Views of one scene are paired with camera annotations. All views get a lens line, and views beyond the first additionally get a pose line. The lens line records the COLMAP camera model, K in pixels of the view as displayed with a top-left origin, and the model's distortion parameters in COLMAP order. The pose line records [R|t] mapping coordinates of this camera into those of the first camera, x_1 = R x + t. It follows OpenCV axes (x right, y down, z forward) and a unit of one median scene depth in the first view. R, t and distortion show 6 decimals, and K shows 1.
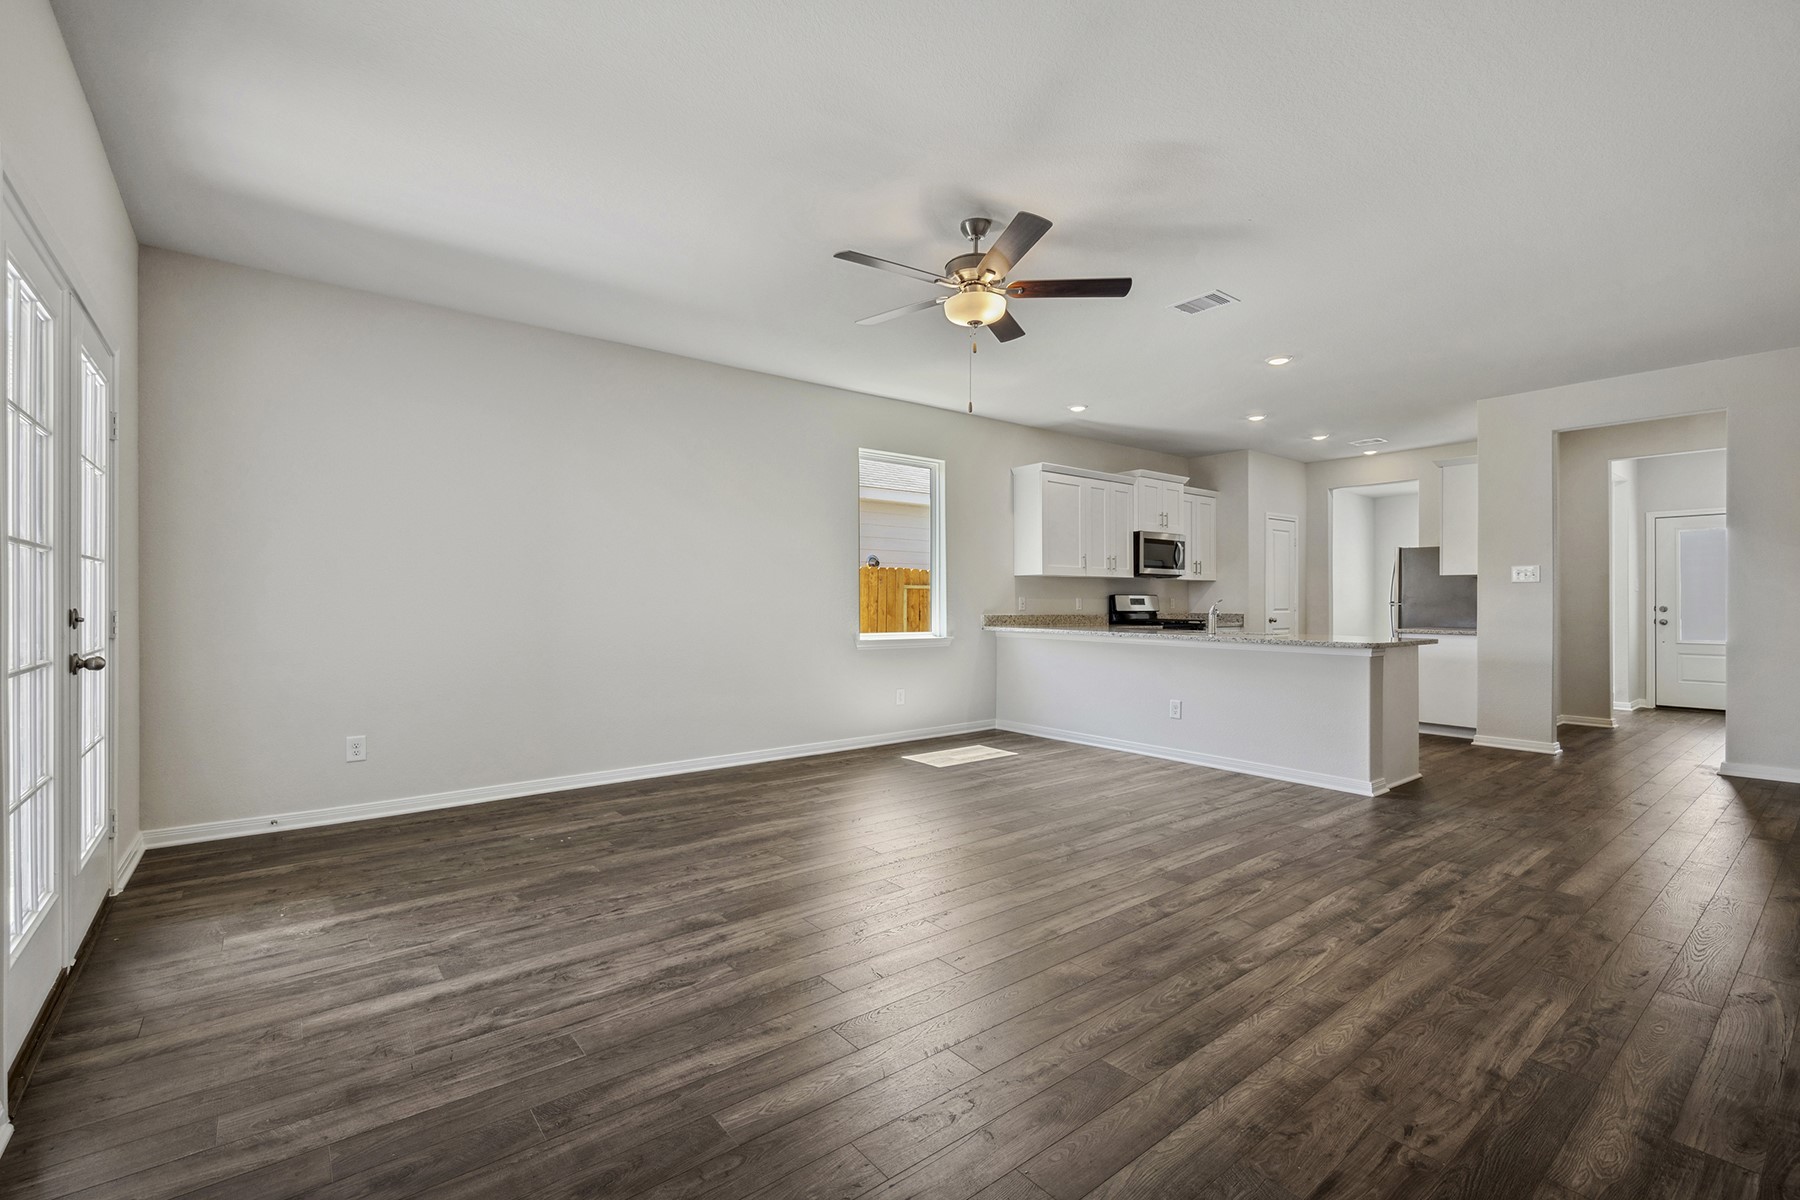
lens RADIAL K [[797.5, 0, 900.0], [0, 797.5, 600.0], [0, 0, 1]] dist [0.002074, 0.000149]
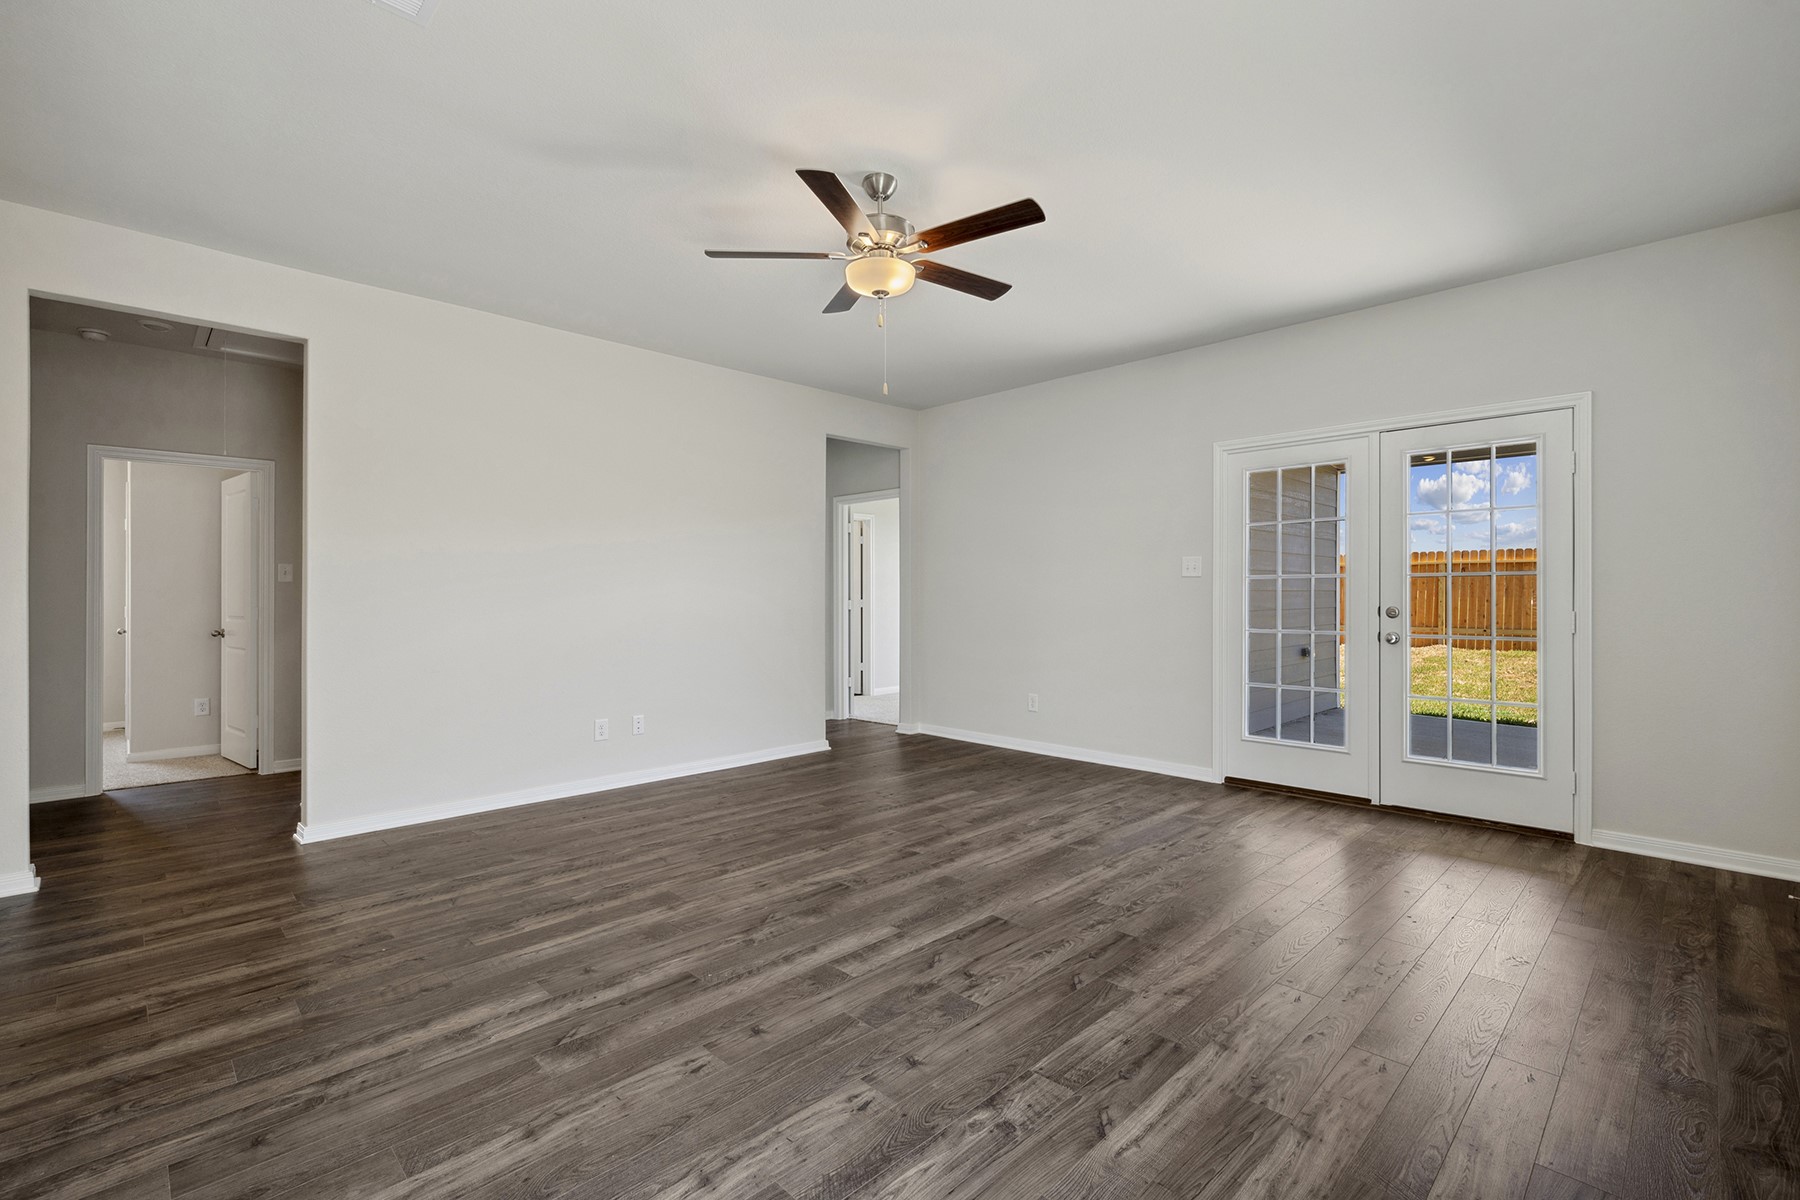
lens RADIAL K [[797.5, 0, 900.0], [0, 797.5, 600.0], [0, 0, 1]] dist [0.002074, 0.000149]
pose [[-0.994455, 0.002948, -0.105119, 0.189351], [0.002399, 0.999983, 0.005340, -0.012564], [0.105133, 0.005059, -0.994445, 2.195304]]
